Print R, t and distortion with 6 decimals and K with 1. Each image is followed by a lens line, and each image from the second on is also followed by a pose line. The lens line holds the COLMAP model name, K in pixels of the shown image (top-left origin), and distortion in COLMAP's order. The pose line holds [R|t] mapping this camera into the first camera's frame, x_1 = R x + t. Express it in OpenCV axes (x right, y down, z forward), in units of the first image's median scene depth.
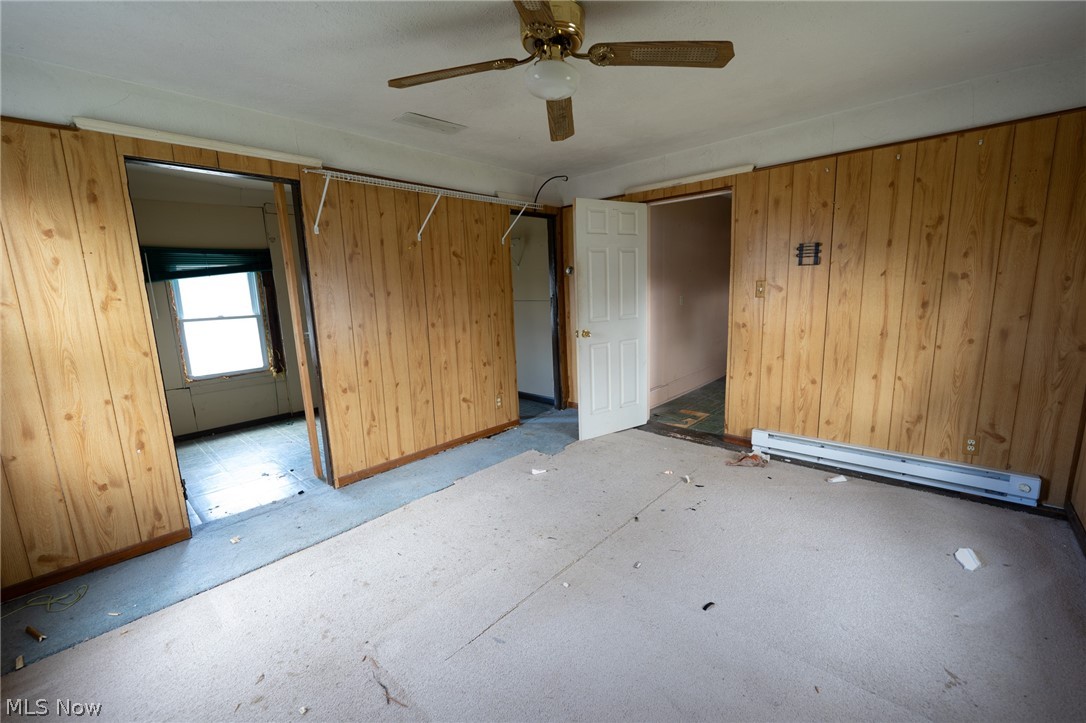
lens RADIAL K [[440.9, 0, 545.4], [0, 440.9, 362.2], [0, 0, 1]] dist [-0.010896, -0.000233]
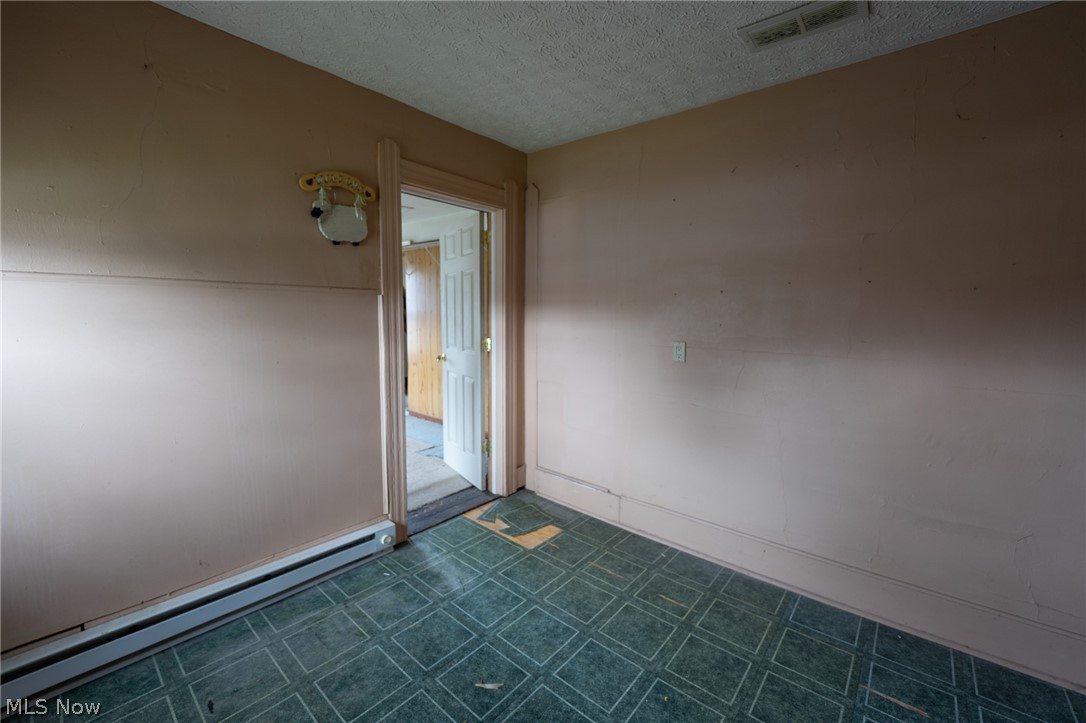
lens RADIAL K [[440.9, 0, 544.2], [0, 440.9, 359.6], [0, 0, 1]] dist [-0.010896, -0.000233]
pose [[0.030875, 0.146291, -0.988760, 1.799645], [-0.180369, 0.973807, 0.138447, -0.398718], [0.983114, 0.174067, 0.056452, 1.895097]]
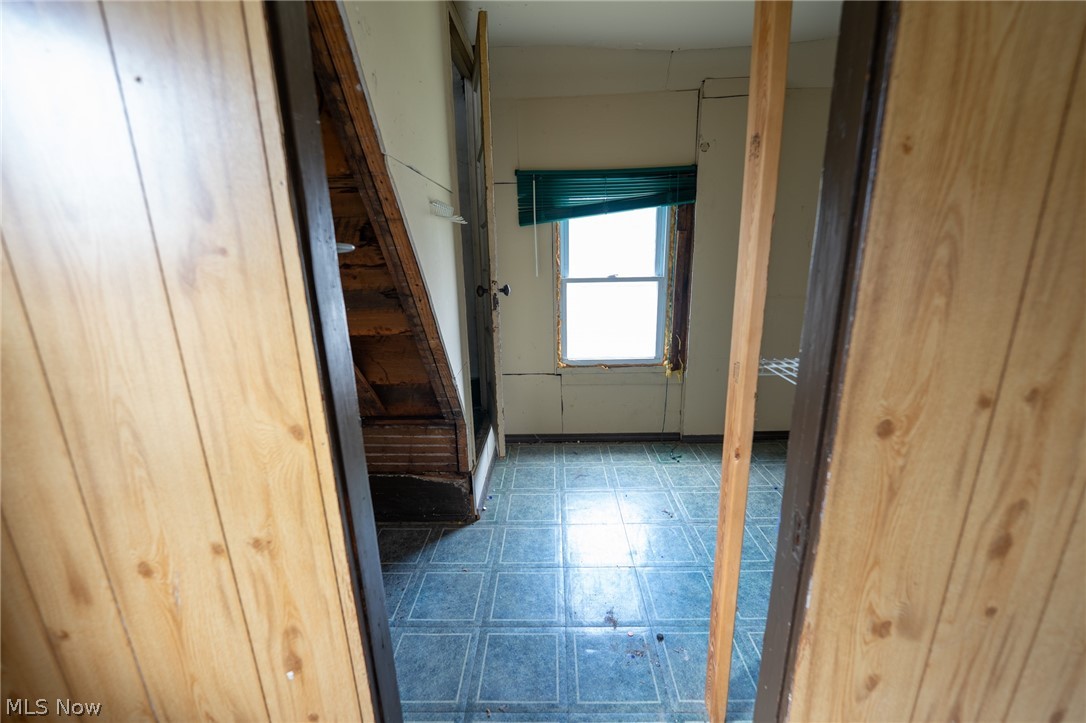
lens RADIAL K [[440.9, 0, 542.7], [0, 440.9, 363.8], [0, 0, 1]] dist [-0.010896, -0.000233]
pose [[0.658698, 0.207581, -0.723206, -0.579115], [-0.127800, 0.978090, 0.164340, -0.137754], [0.741474, -0.015825, 0.670795, 0.911940]]
